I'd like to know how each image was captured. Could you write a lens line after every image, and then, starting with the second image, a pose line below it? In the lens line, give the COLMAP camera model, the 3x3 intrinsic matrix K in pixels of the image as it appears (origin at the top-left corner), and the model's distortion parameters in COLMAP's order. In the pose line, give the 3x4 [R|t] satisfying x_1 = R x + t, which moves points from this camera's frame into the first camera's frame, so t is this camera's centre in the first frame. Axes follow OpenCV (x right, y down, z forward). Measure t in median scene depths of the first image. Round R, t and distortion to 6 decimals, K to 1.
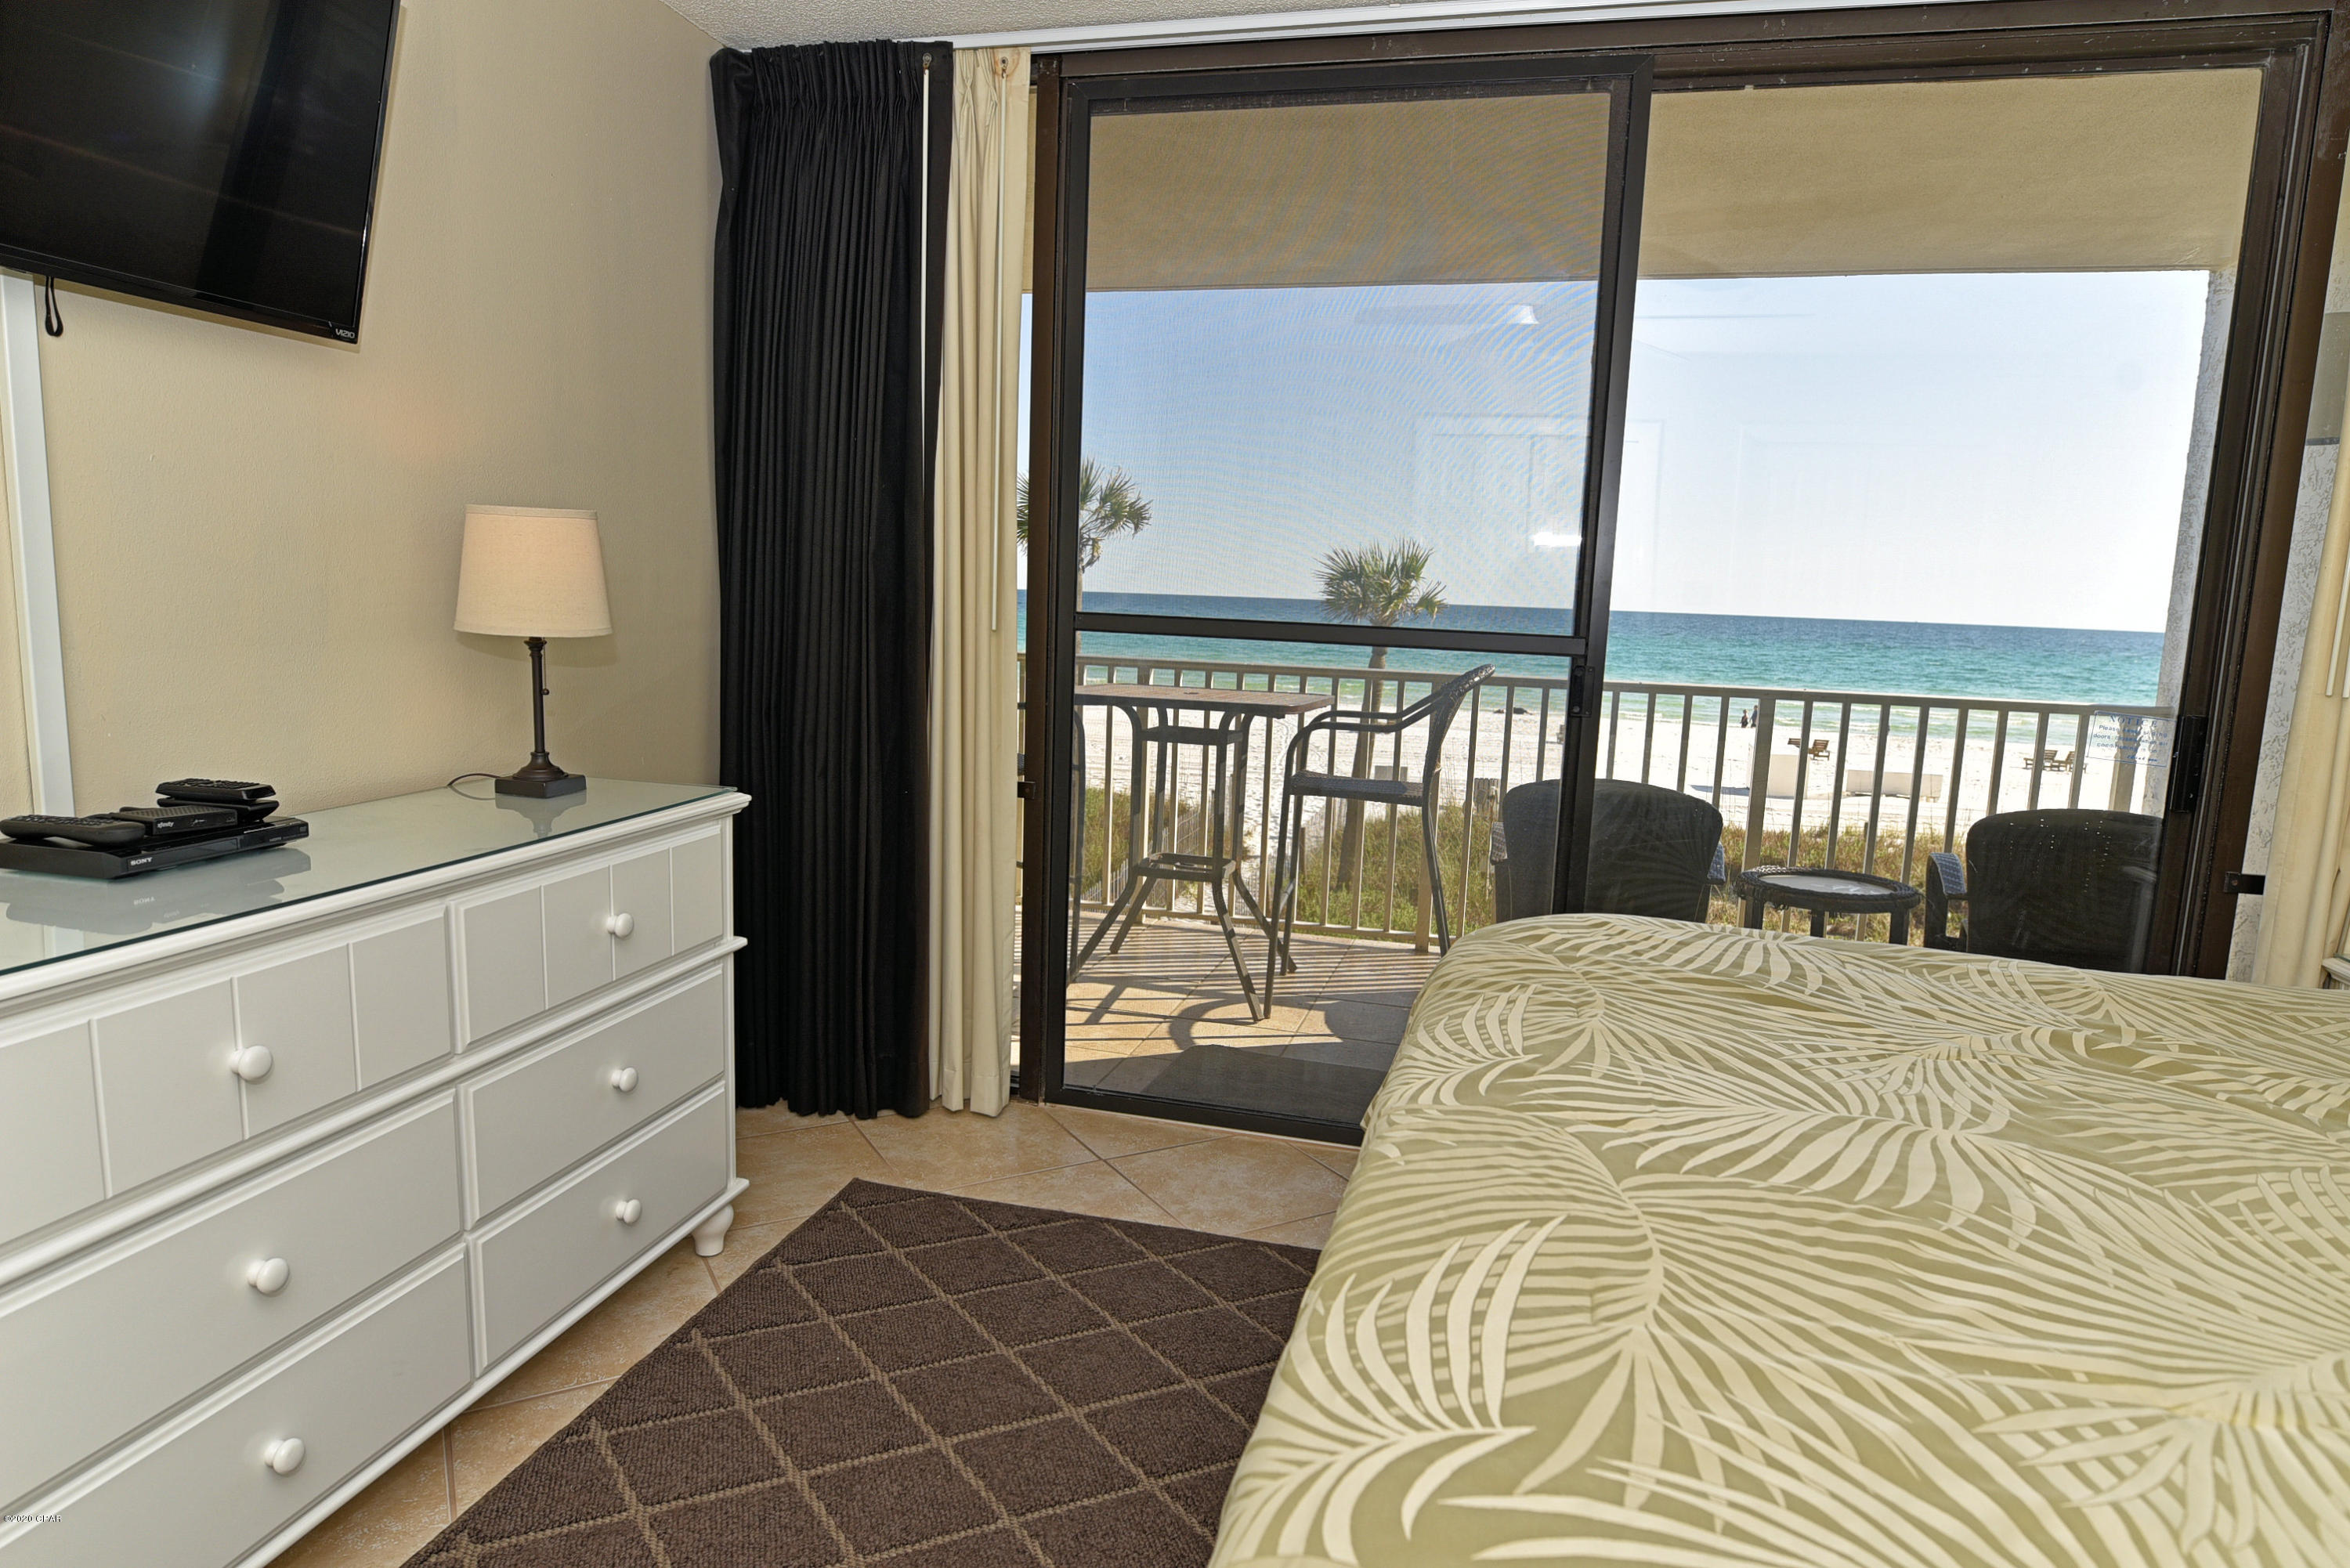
lens RADIAL K [[1359.3, 0, 1155.6], [0, 1359.3, 770.1], [0, 0, 1]] dist [-0.030261, 0.003234]
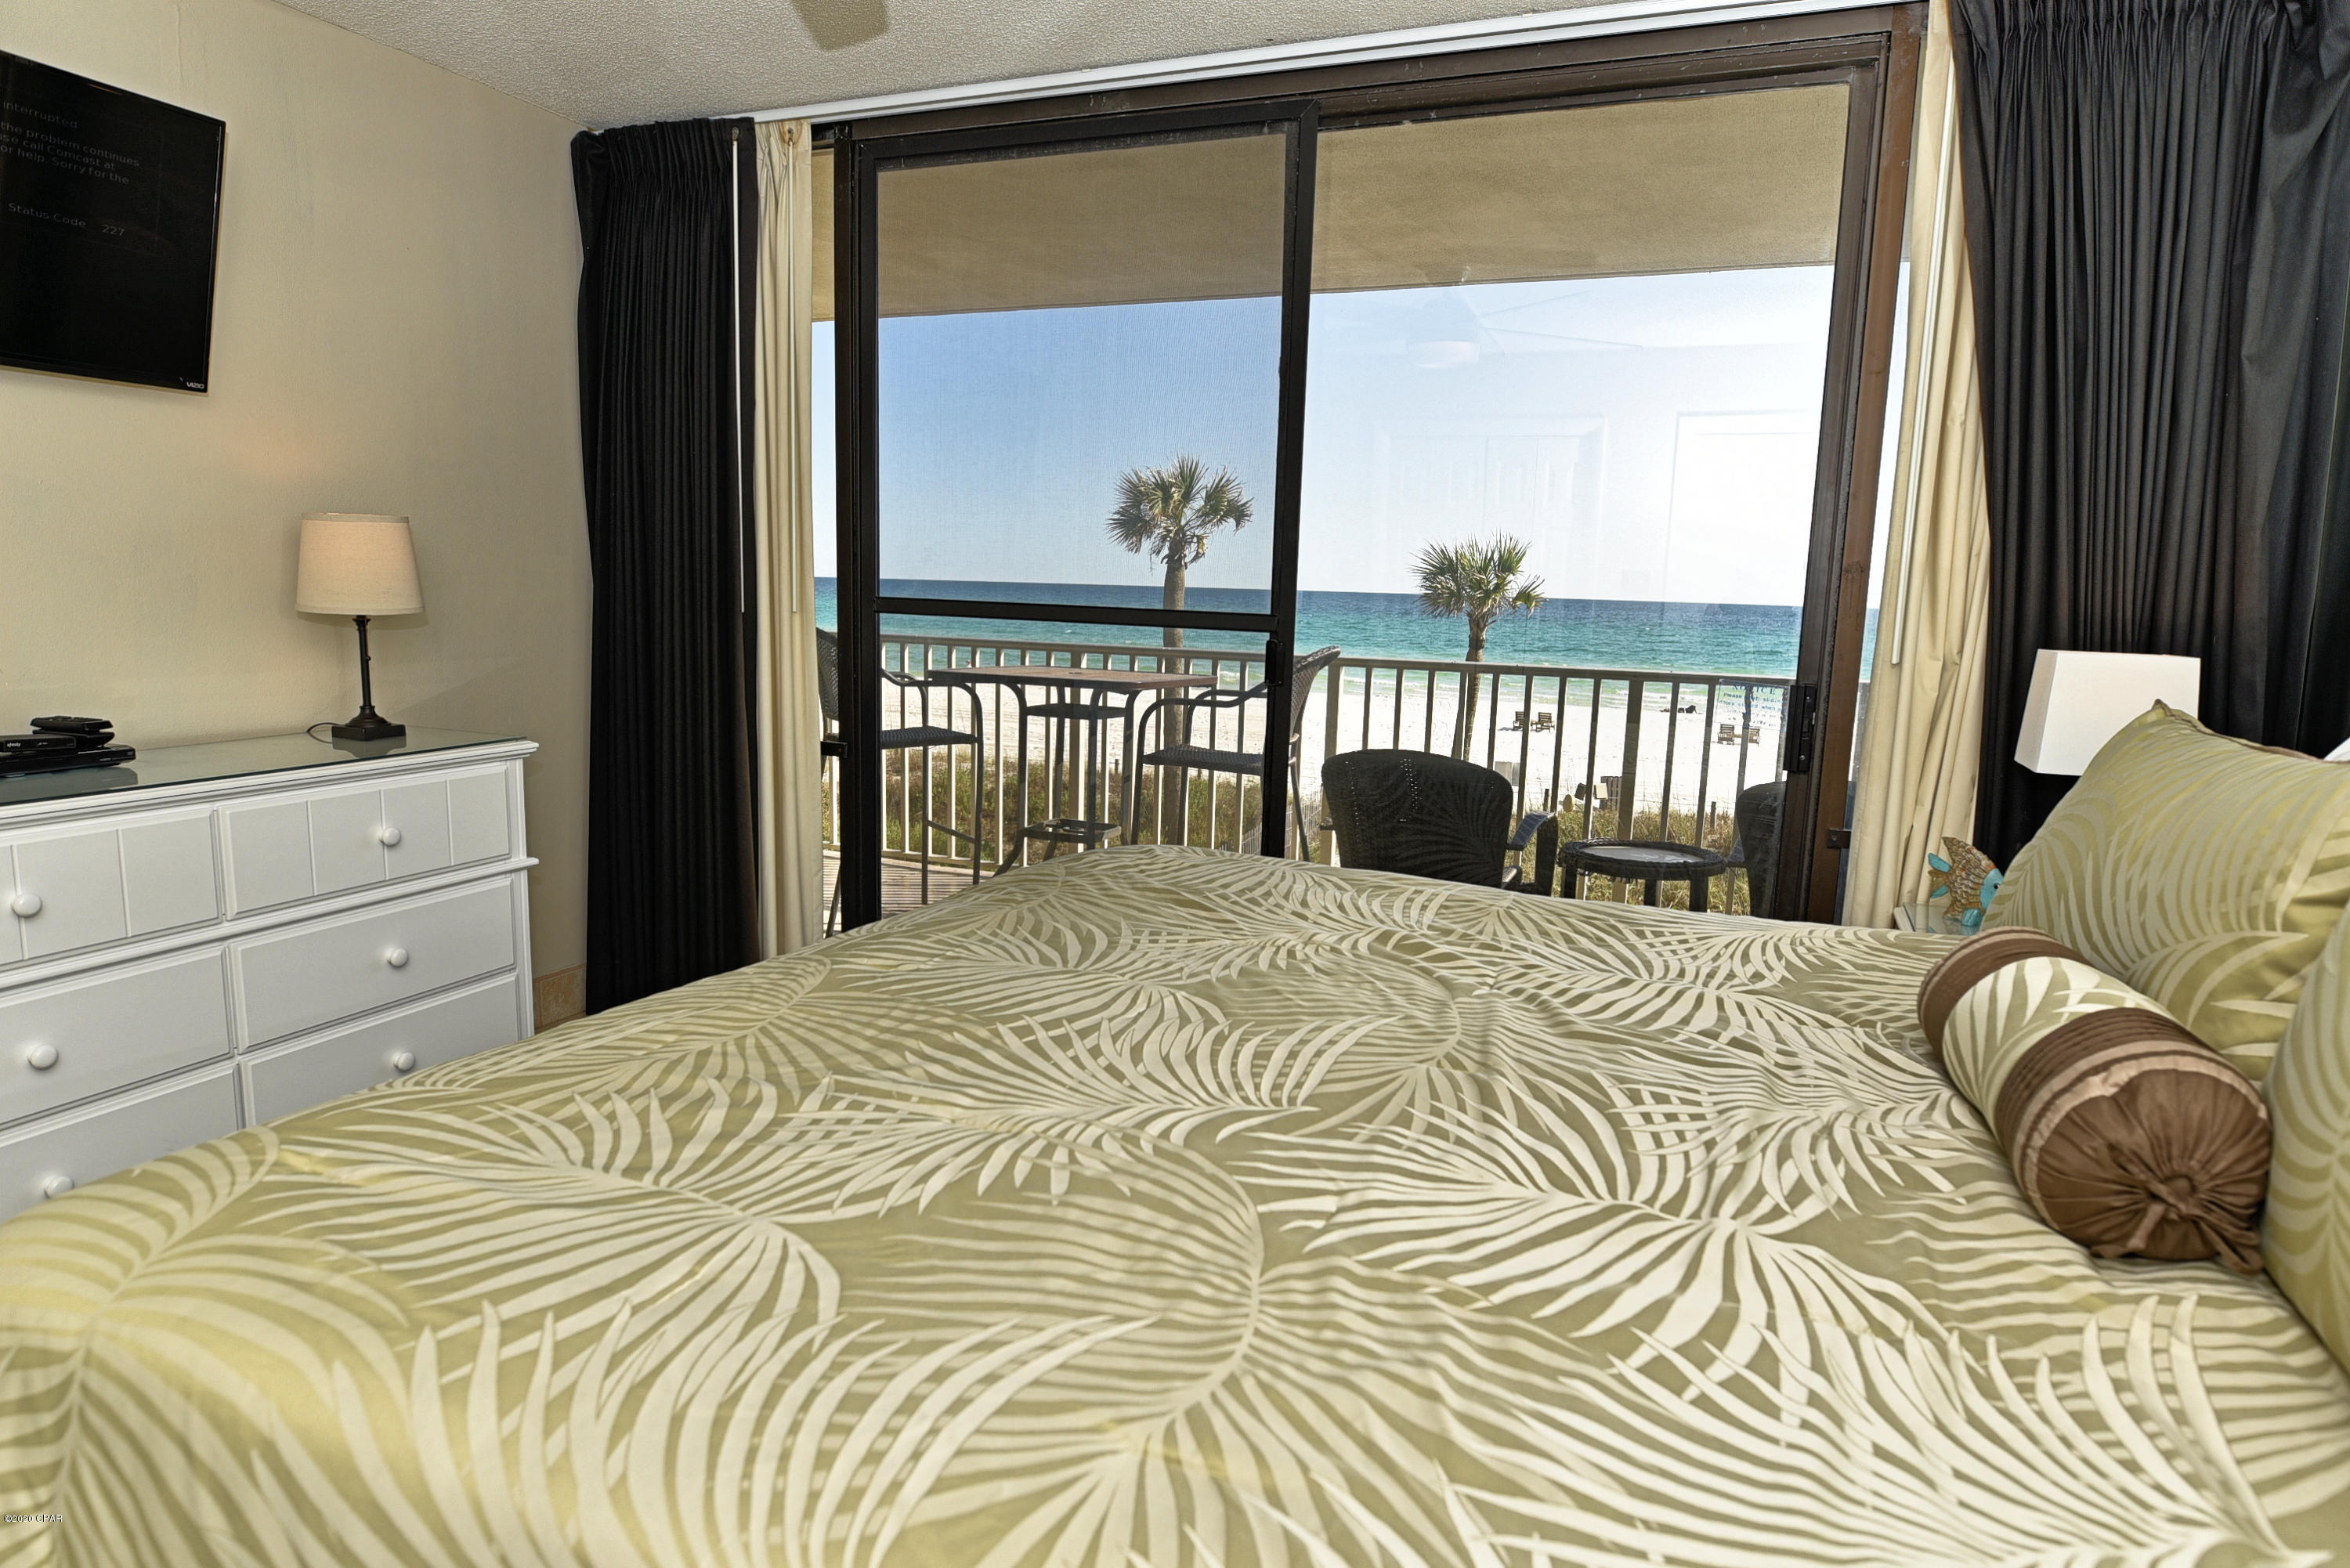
lens RADIAL K [[1359.3, 0, 1168.3], [0, 1359.3, 774.0], [0, 0, 1]] dist [-0.030261, 0.003234]
pose [[0.992028, 0.011426, -0.125500, 0.368279], [-0.010925, 0.999929, 0.004674, 0.029970], [0.125545, -0.003265, 0.992083, -0.135002]]
